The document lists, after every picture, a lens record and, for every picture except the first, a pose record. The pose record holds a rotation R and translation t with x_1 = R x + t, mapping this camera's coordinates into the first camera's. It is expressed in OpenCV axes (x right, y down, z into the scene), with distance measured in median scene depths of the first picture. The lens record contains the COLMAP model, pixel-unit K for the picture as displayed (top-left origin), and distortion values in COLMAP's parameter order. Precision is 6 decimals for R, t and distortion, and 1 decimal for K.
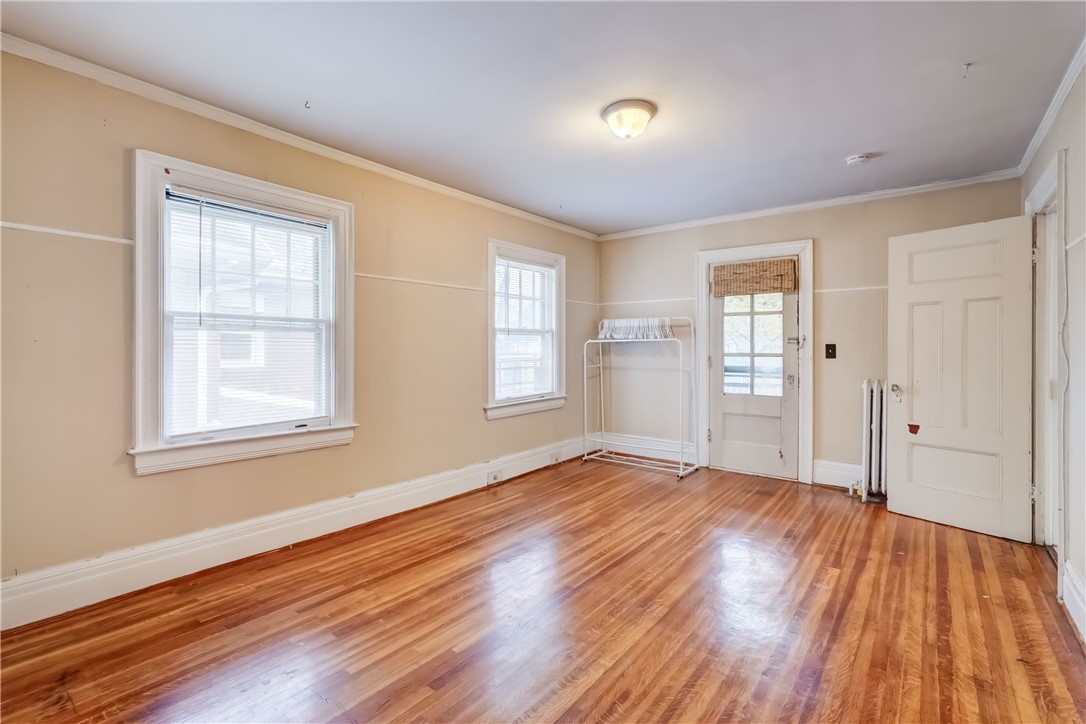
lens RADIAL K [[488.5, 0, 540.8], [0, 488.5, 345.3], [0, 0, 1]] dist [-0.010951, 0.000957]
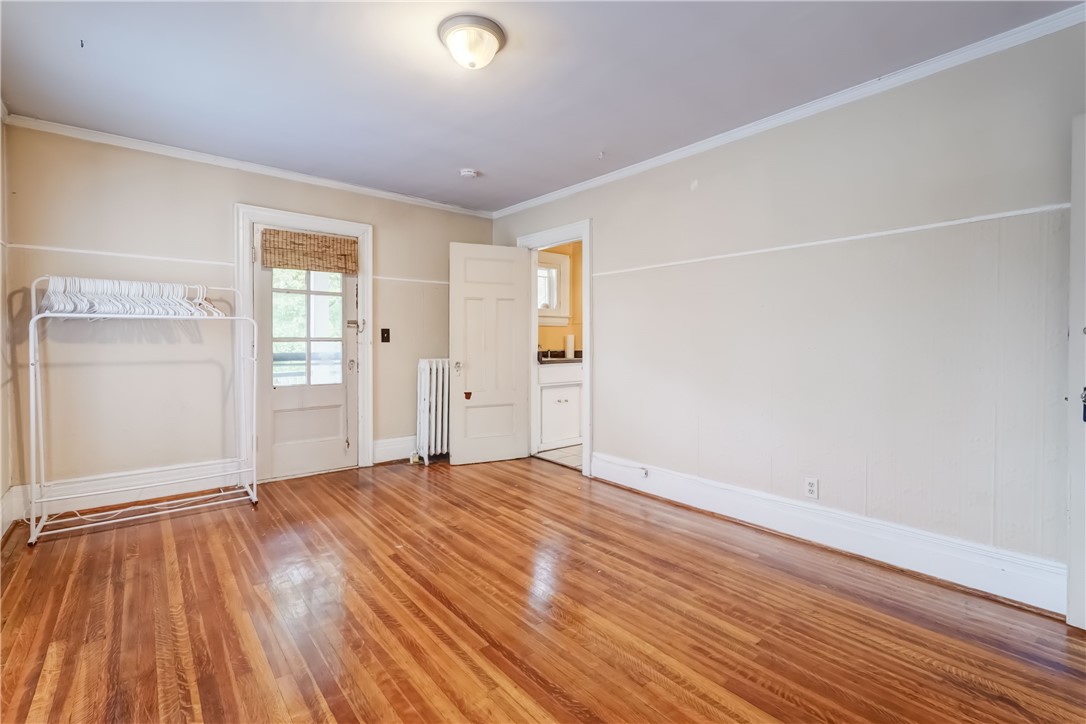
lens RADIAL K [[488.5, 0, 540.8], [0, 488.5, 345.3], [0, 0, 1]] dist [-0.010951, 0.000957]
pose [[0.193114, -0.011840, 0.981105, -0.363303], [-0.008762, 0.999867, 0.013791, 0.015005], [-0.981137, -0.011259, 0.192985, 0.440418]]
